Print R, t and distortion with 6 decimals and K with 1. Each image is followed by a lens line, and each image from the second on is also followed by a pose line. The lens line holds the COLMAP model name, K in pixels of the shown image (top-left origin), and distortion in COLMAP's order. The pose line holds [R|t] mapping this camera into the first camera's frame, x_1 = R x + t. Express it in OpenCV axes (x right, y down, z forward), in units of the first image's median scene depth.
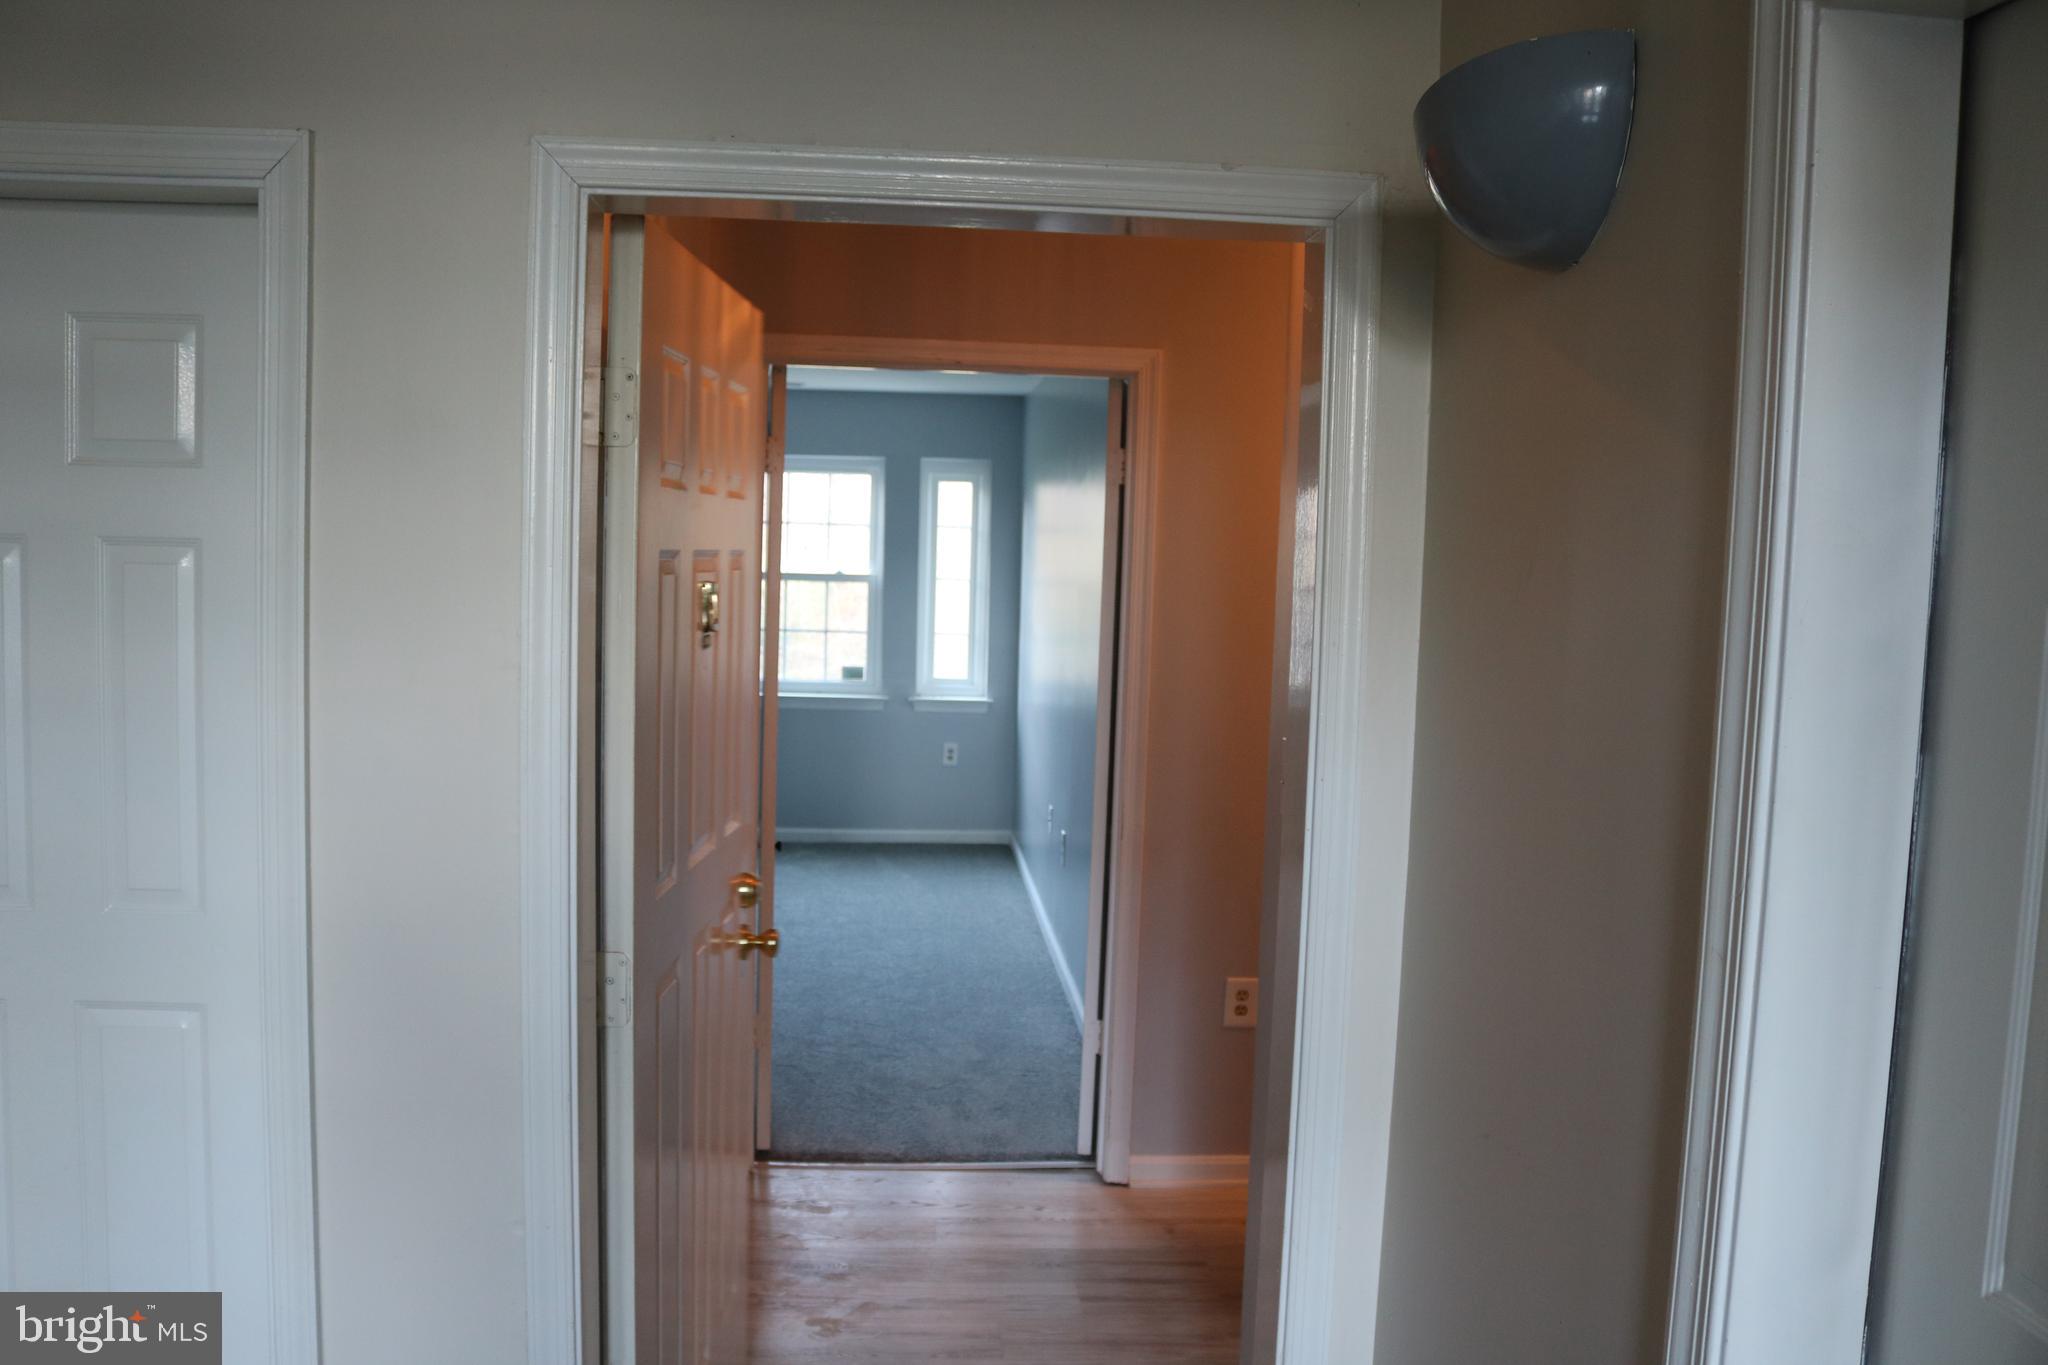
lens RADIAL K [[1713.3, 0, 1019.8], [0, 1713.3, 679.0], [0, 0, 1]] dist [-0.152495, 0.129228]
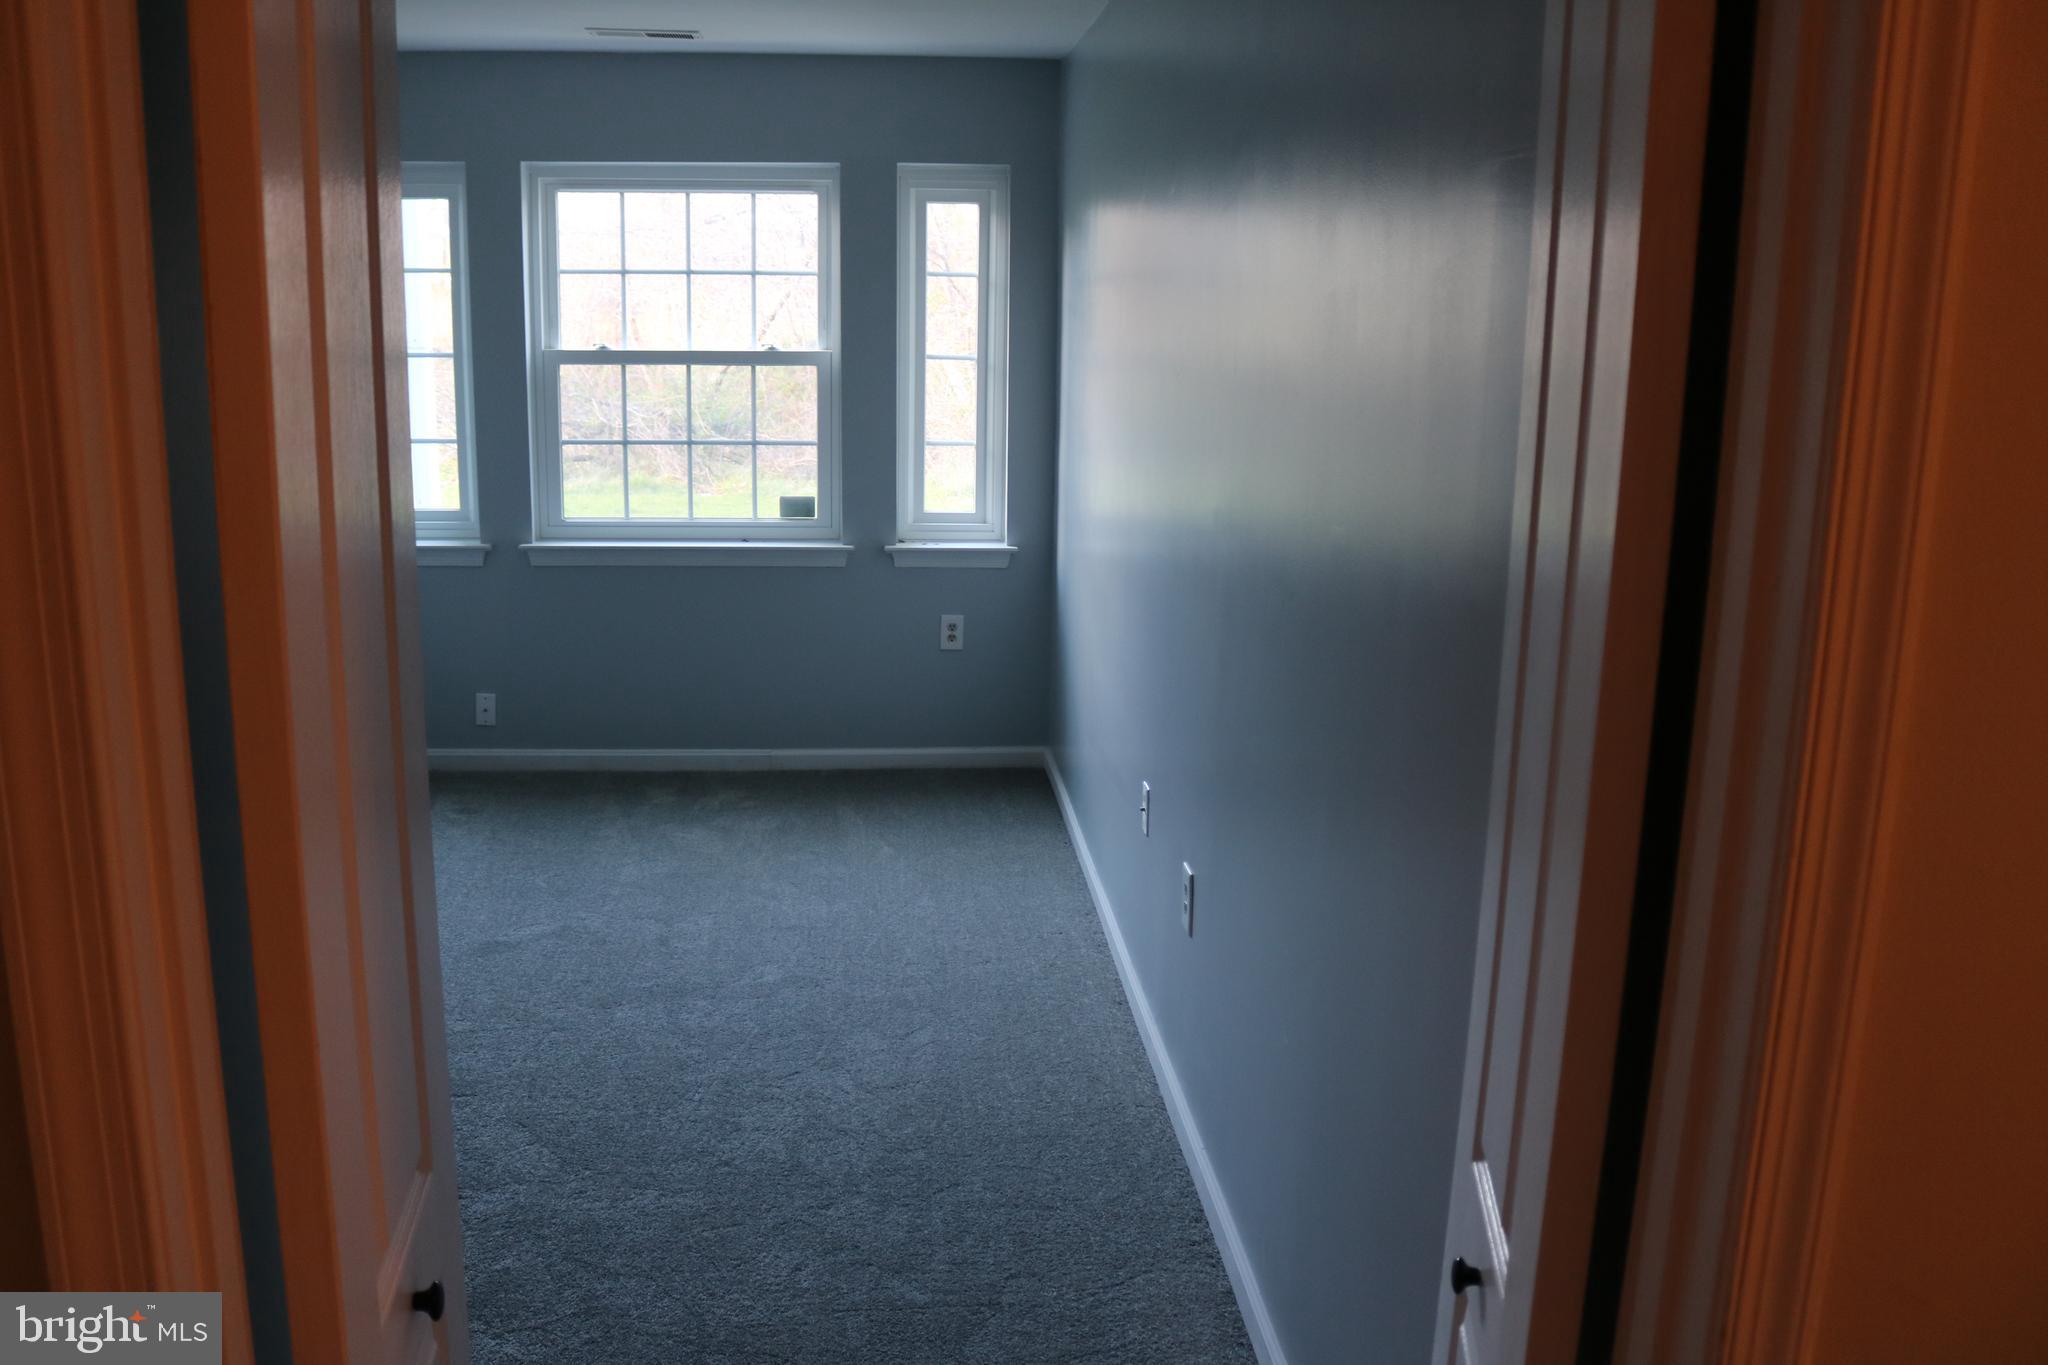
lens RADIAL K [[1713.3, 0, 1024.2], [0, 1713.3, 697.0], [0, 0, 1]] dist [-0.152495, 0.129228]
pose [[0.999883, -0.012940, 0.008140, -0.040535], [0.011669, 0.990024, 0.140417, -0.047608], [-0.009876, -0.140305, 0.990059, 0.769227]]
